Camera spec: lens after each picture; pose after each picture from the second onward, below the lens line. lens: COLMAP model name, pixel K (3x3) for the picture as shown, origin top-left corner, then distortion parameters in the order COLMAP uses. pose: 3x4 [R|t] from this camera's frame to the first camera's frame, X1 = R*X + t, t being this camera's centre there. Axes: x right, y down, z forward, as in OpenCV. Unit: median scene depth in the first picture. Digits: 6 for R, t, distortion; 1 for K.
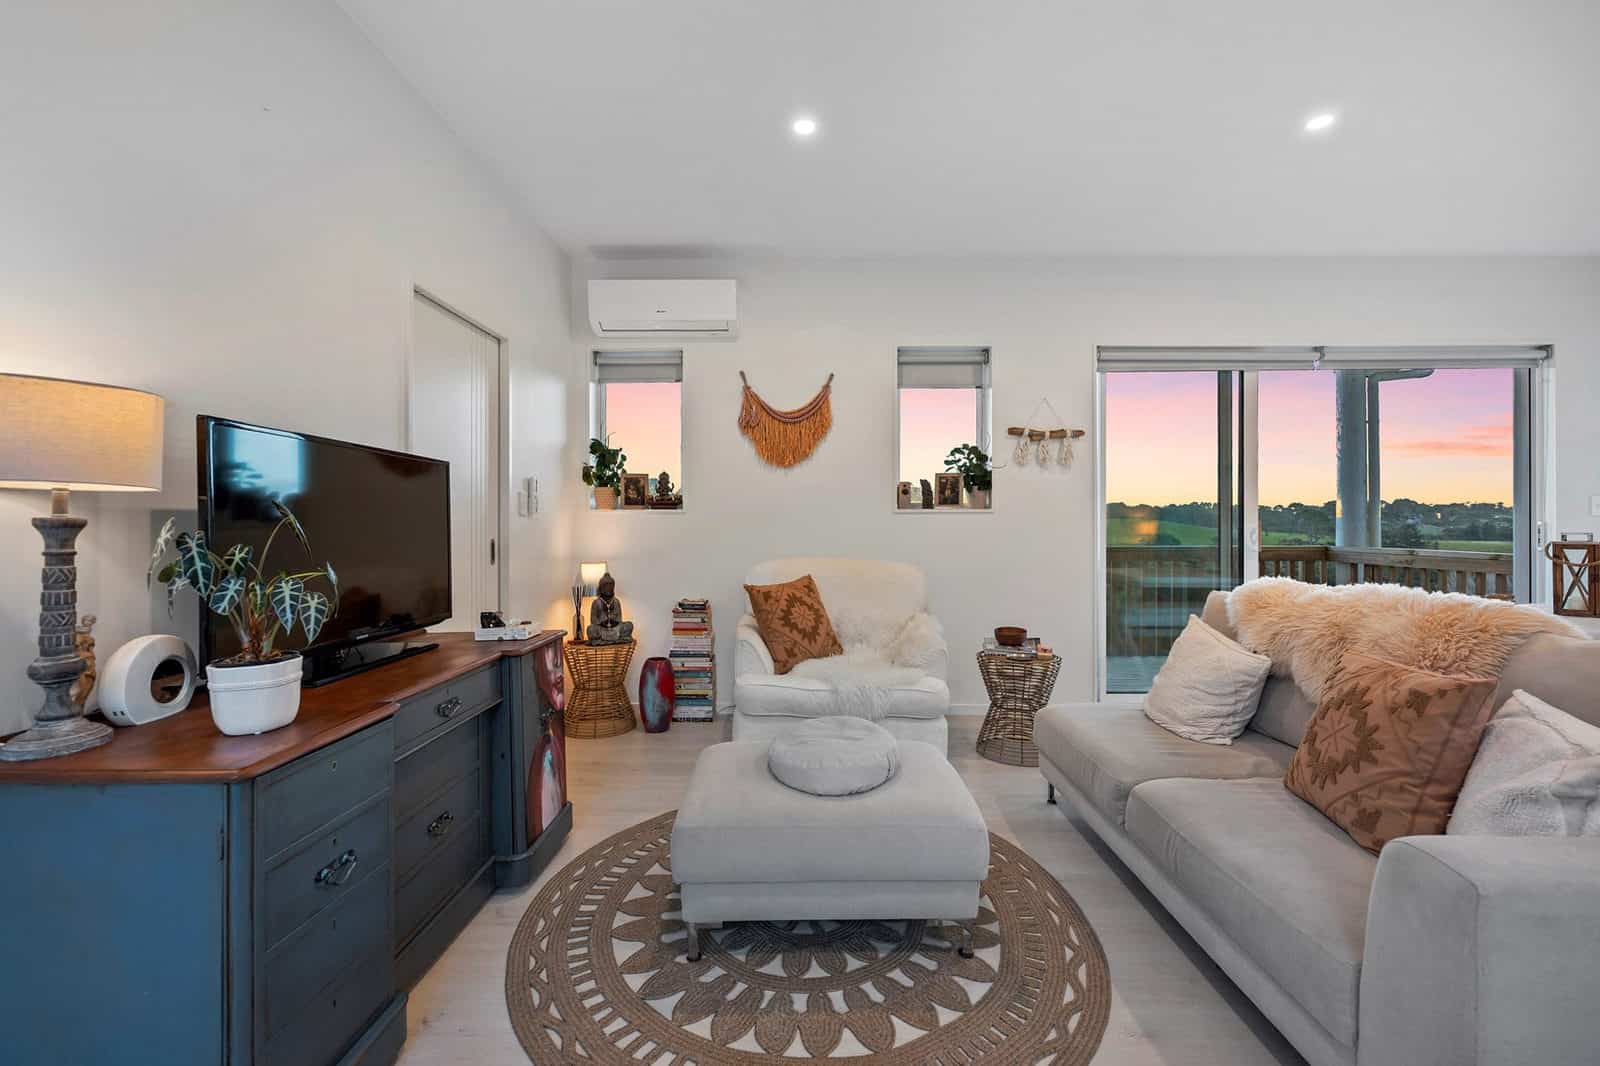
lens RADIAL K [[658.2, 0, 798.5], [0, 658.2, 525.8], [0, 0, 1]] dist [-0.001097, 0.000117]
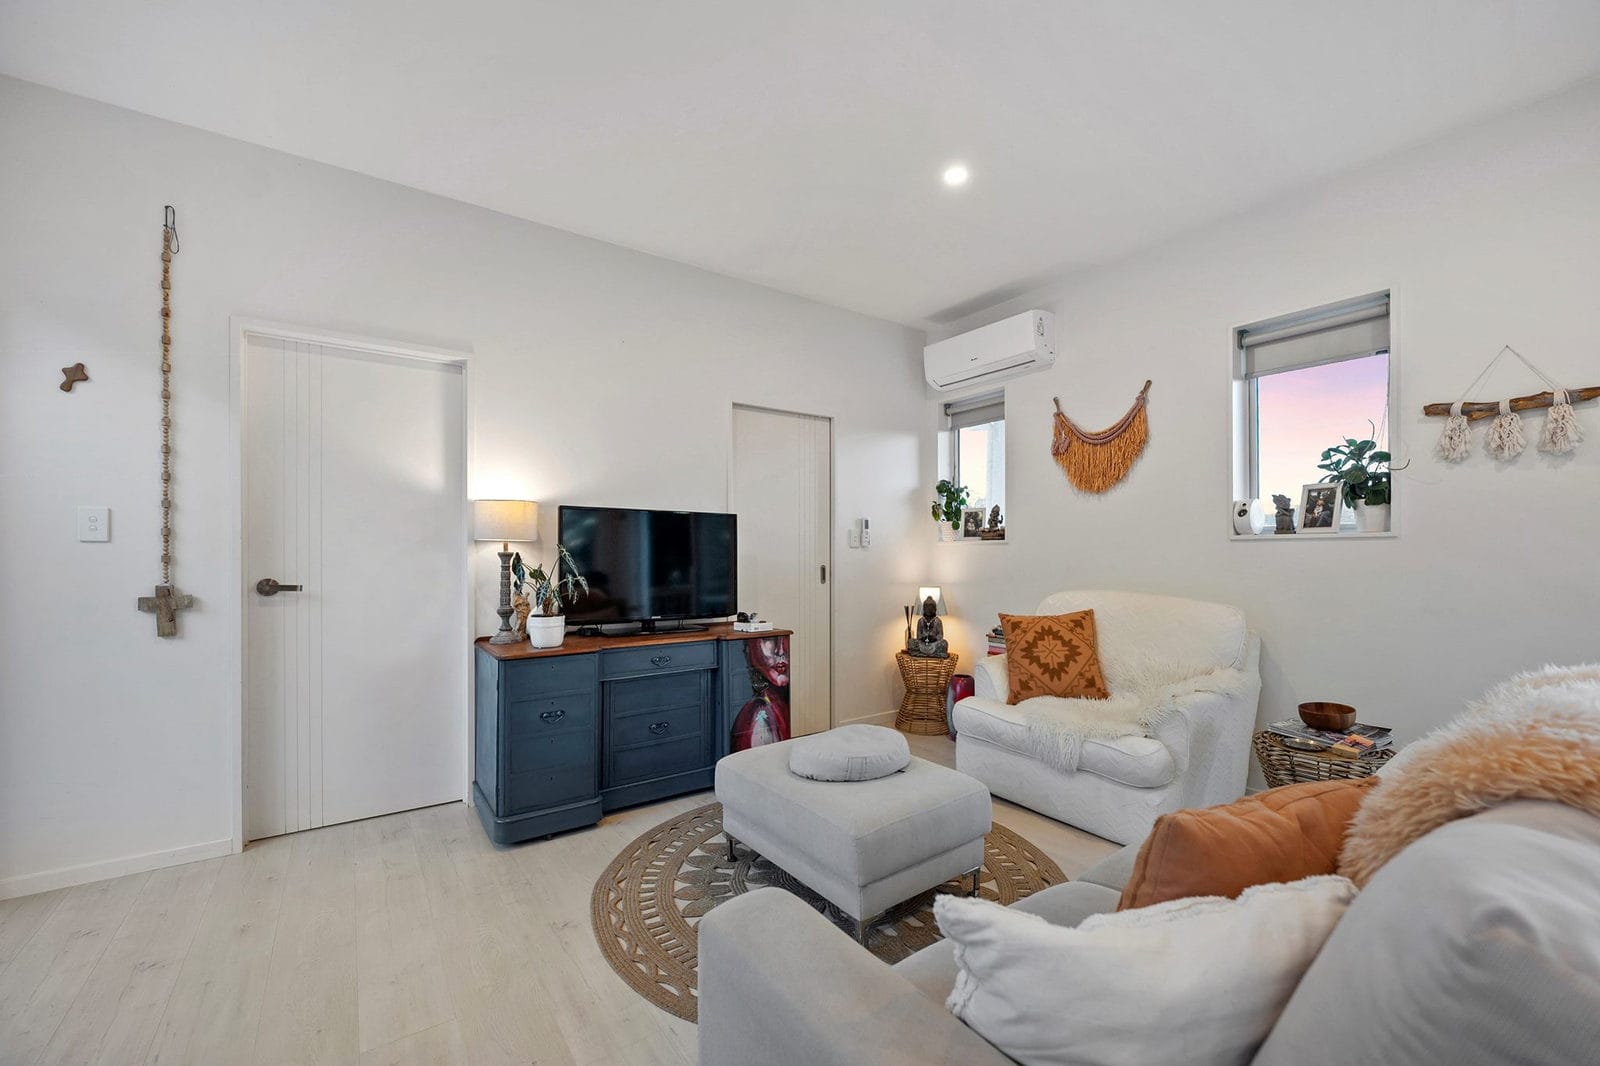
lens RADIAL K [[658.2, 0, 805.4], [0, 658.2, 545.1], [0, 0, 1]] dist [-0.001097, 0.000117]
pose [[0.584595, -0.009034, -0.811275, 0.489616], [-0.001566, 0.999924, -0.012263, -0.003247], [0.811323, 0.008439, 0.584537, 0.129568]]
